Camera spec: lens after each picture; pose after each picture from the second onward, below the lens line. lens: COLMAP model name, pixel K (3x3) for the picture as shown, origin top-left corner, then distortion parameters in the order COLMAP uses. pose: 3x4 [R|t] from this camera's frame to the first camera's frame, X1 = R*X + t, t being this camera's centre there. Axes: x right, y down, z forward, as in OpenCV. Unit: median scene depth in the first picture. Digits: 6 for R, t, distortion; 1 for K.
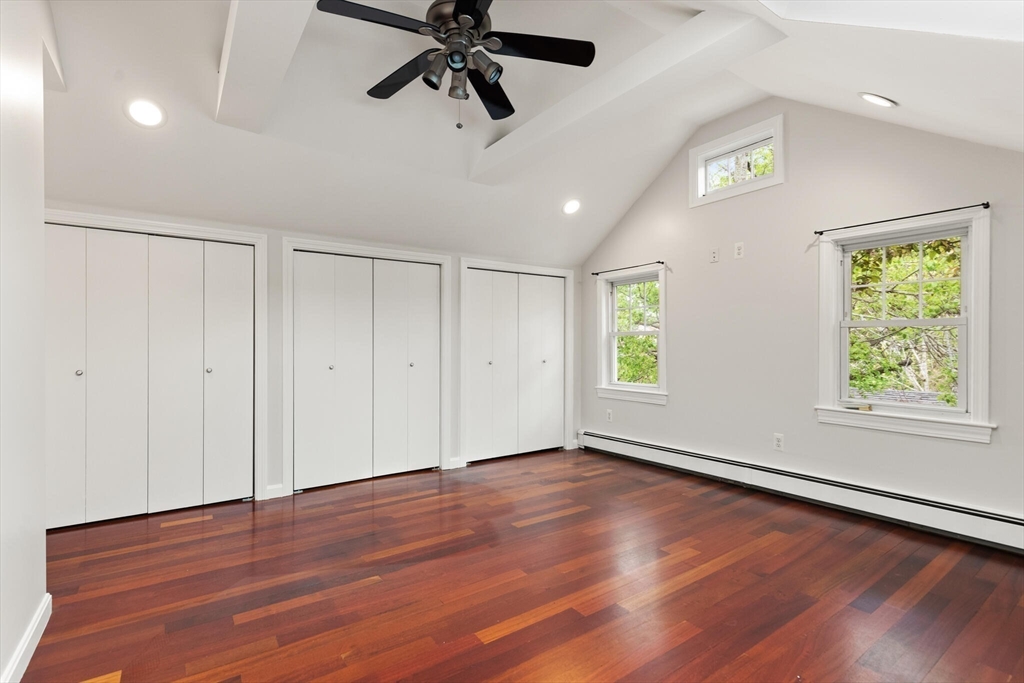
lens RADIAL K [[472.8, 0, 509.3], [0, 472.8, 338.0], [0, 0, 1]] dist [-0.000050, 0.000663]
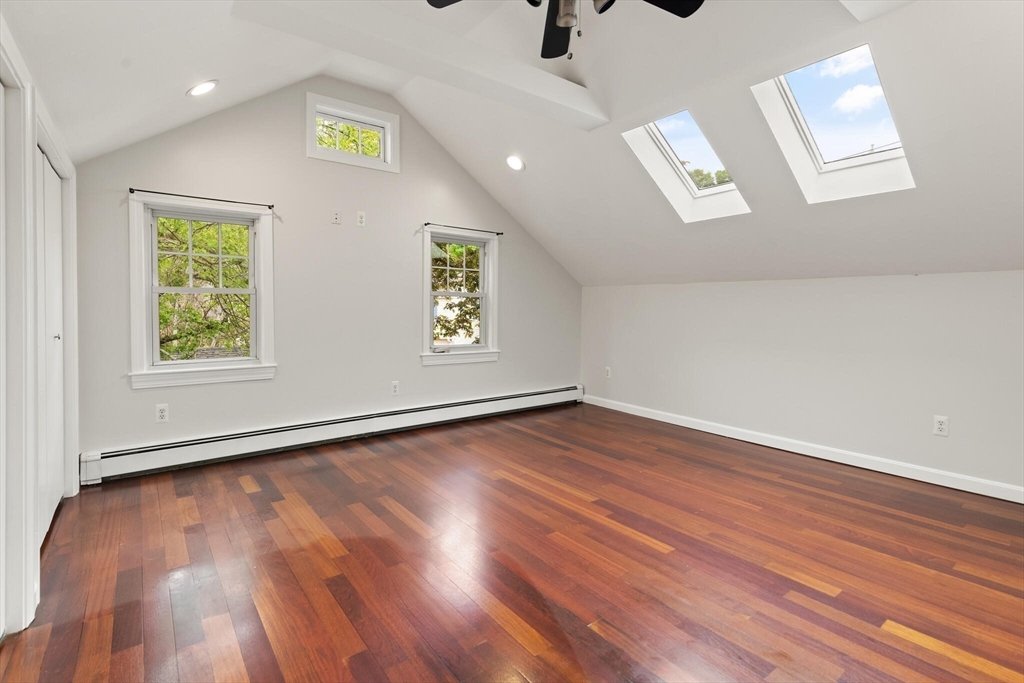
lens RADIAL K [[482.6, 0, 506.5], [0, 482.6, 311.9], [0, 0, 1]] dist [0.003725, 0.000222]
pose [[-0.035946, -0.010220, 0.999301, -0.618243], [-0.024313, 0.999661, 0.009349, 0.006432], [-0.999058, -0.023960, -0.036183, 0.707468]]
